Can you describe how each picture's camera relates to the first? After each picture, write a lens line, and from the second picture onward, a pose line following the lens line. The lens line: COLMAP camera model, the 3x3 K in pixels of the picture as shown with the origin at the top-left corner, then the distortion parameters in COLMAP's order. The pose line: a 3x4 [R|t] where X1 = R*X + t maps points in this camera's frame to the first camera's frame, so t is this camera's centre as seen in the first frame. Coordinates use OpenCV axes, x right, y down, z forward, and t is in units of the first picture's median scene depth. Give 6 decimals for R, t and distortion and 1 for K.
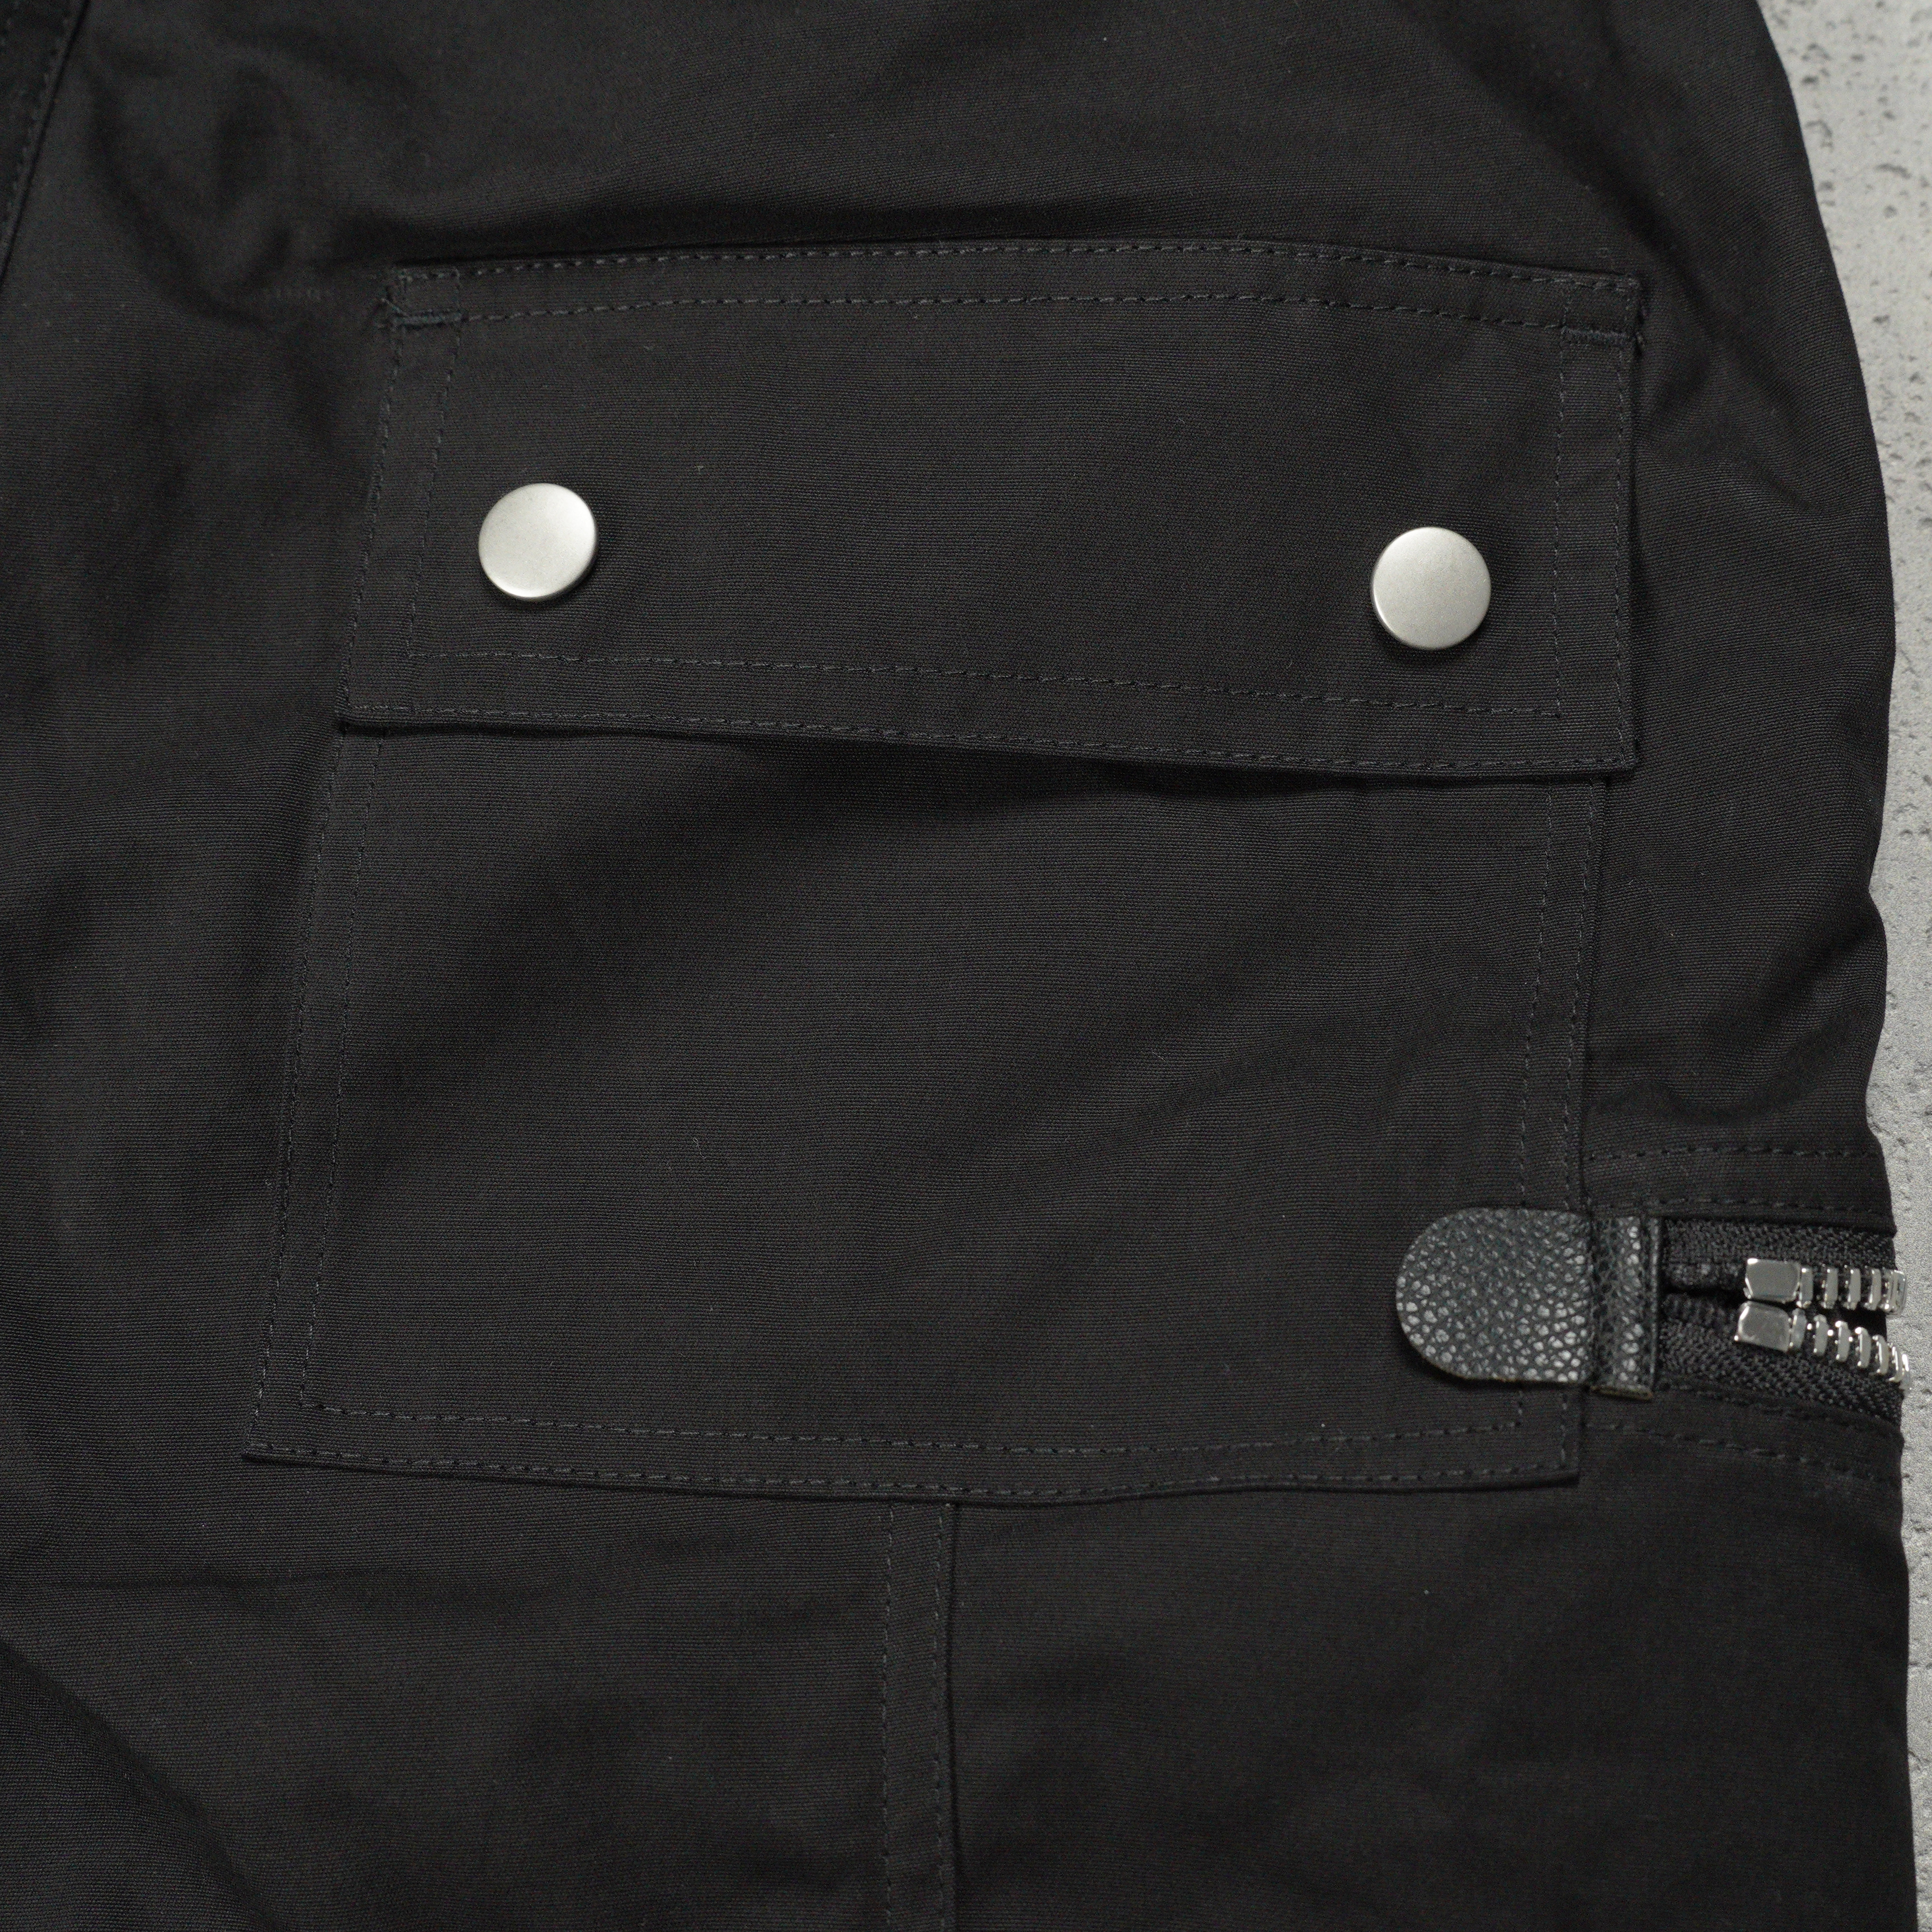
lens RADIAL K [[3506.8, 0, 966.0], [0, 3506.8, 966.0], [0, 0, 1]] dist [-0.081989, -0.004501]
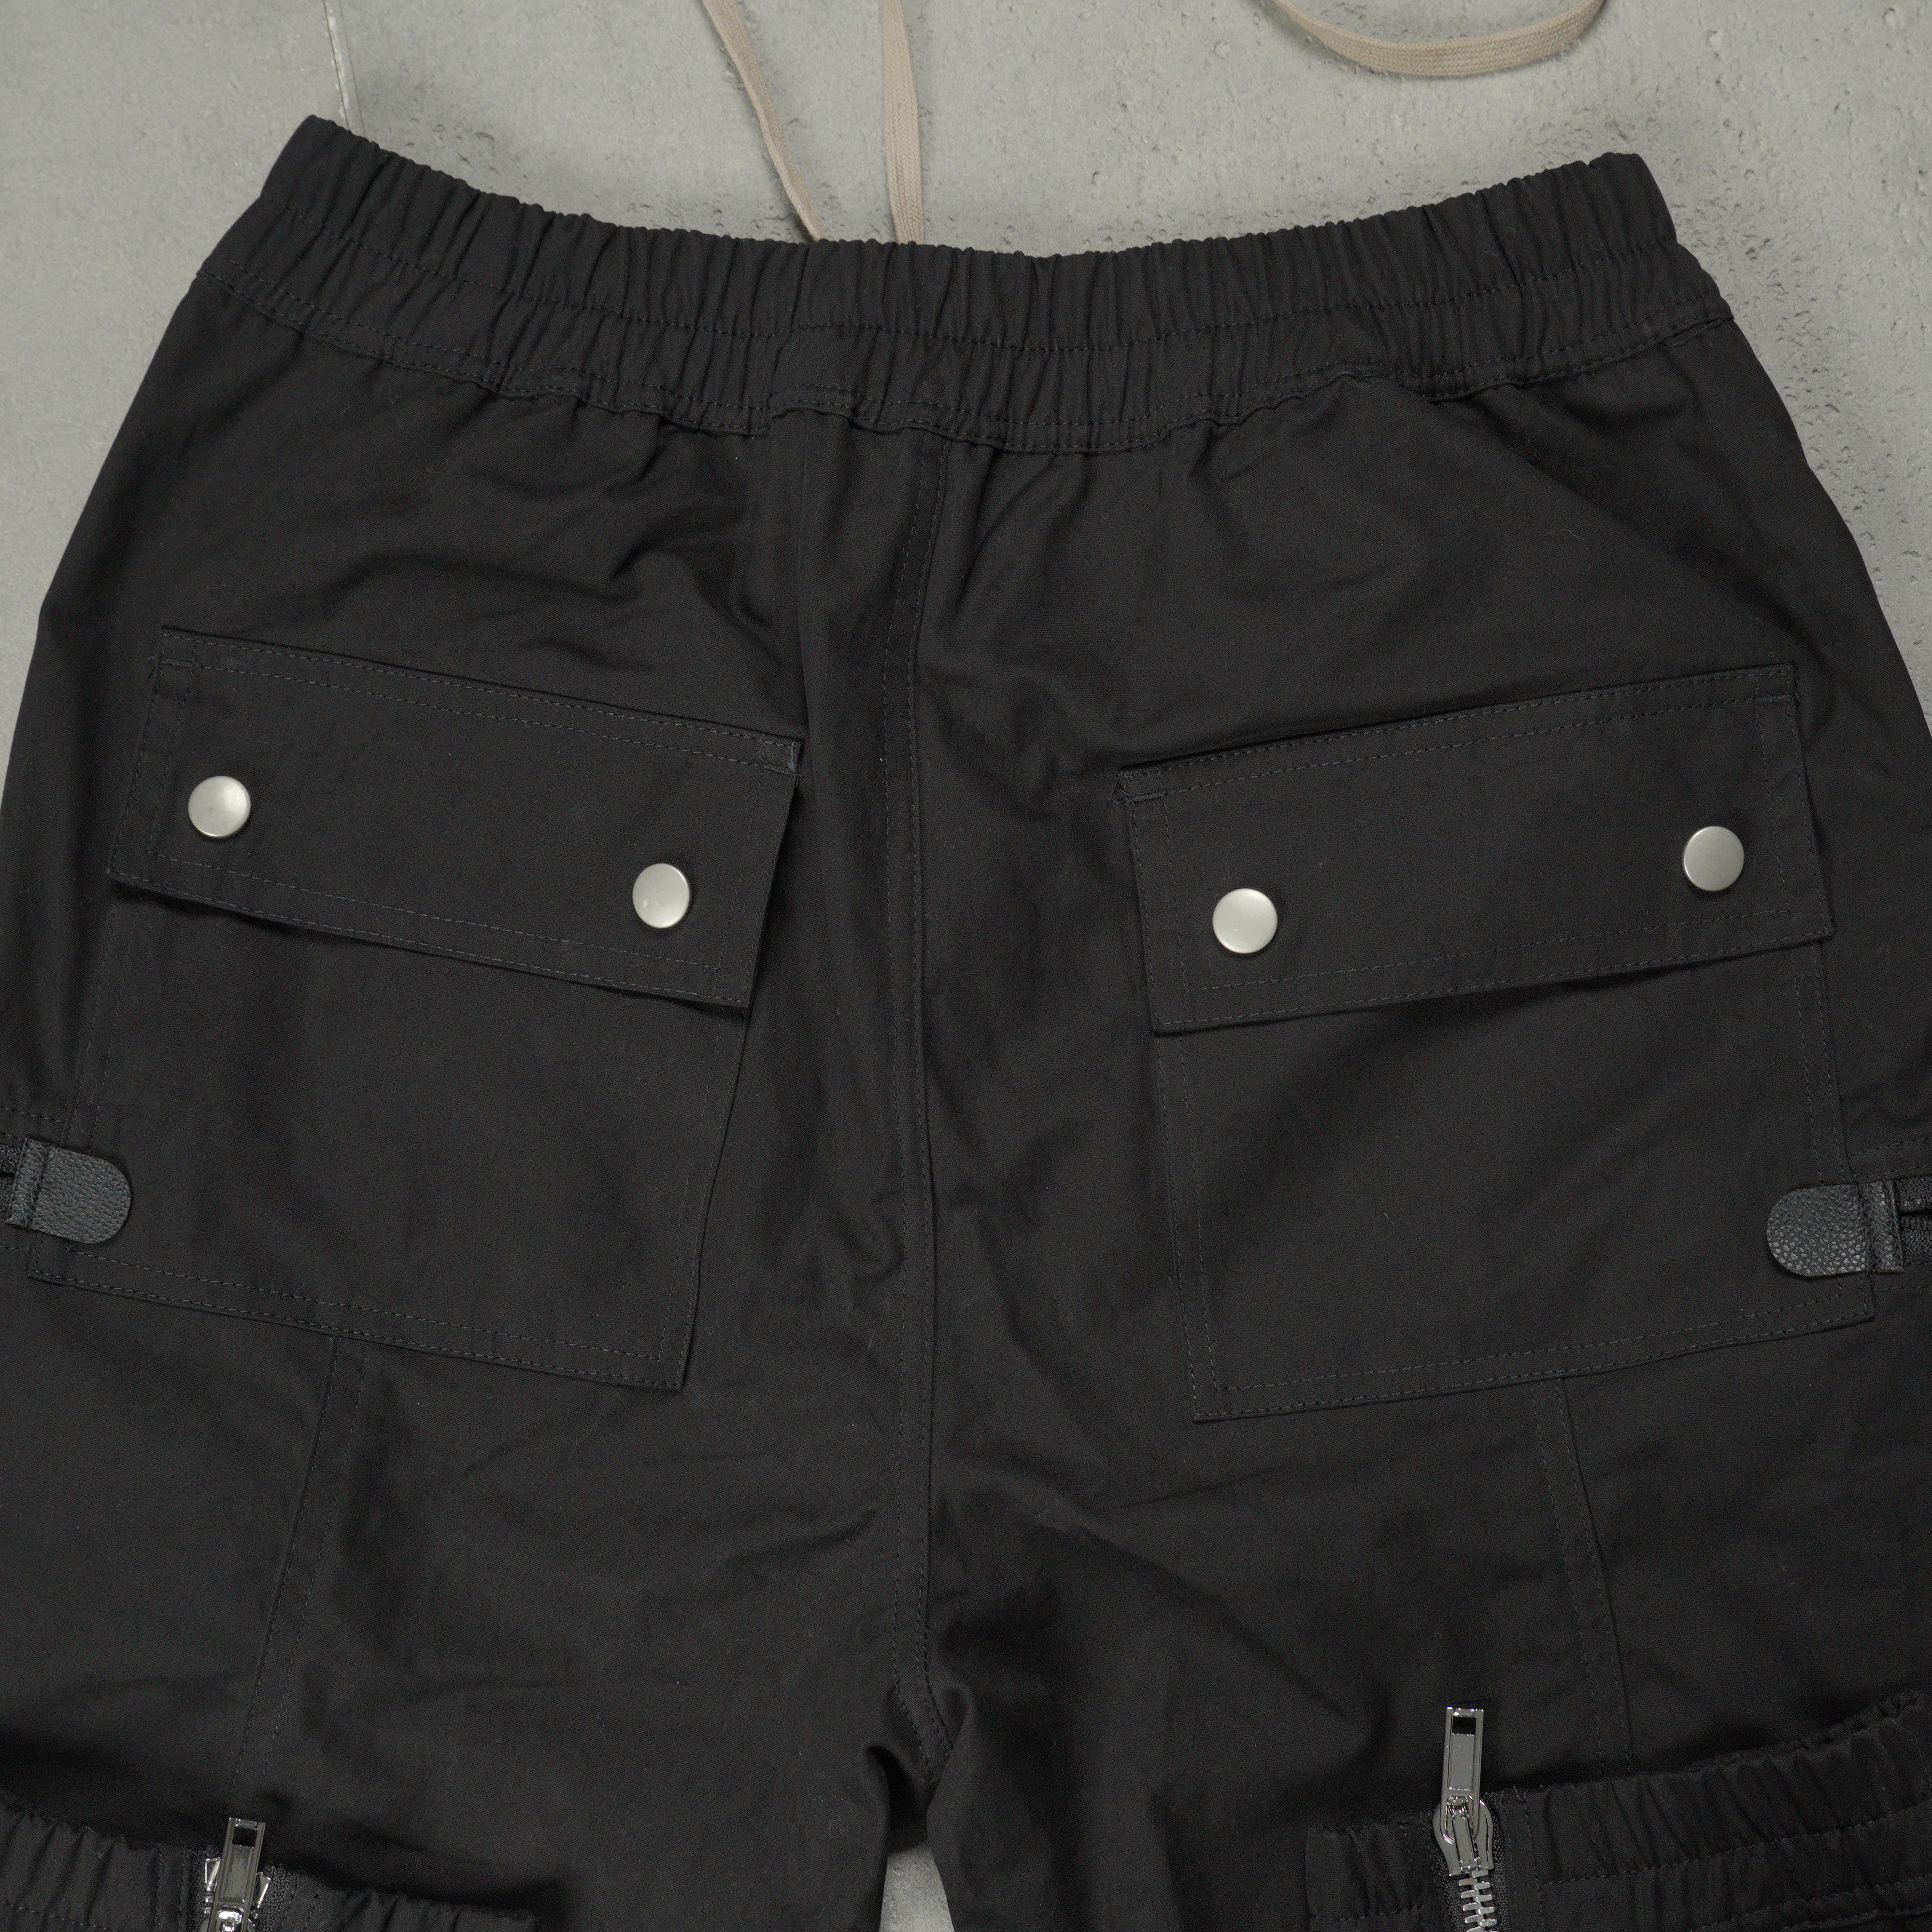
lens RADIAL K [[3506.8, 0, 966.0], [0, 3506.8, 966.0], [0, 0, 1]] dist [-0.081989, -0.004501]
pose [[0.982196, -0.187753, 0.006251, -0.289564], [0.184961, 0.972338, 0.142646, -0.399345], [-0.032861, -0.138950, 0.989754, -0.873904]]
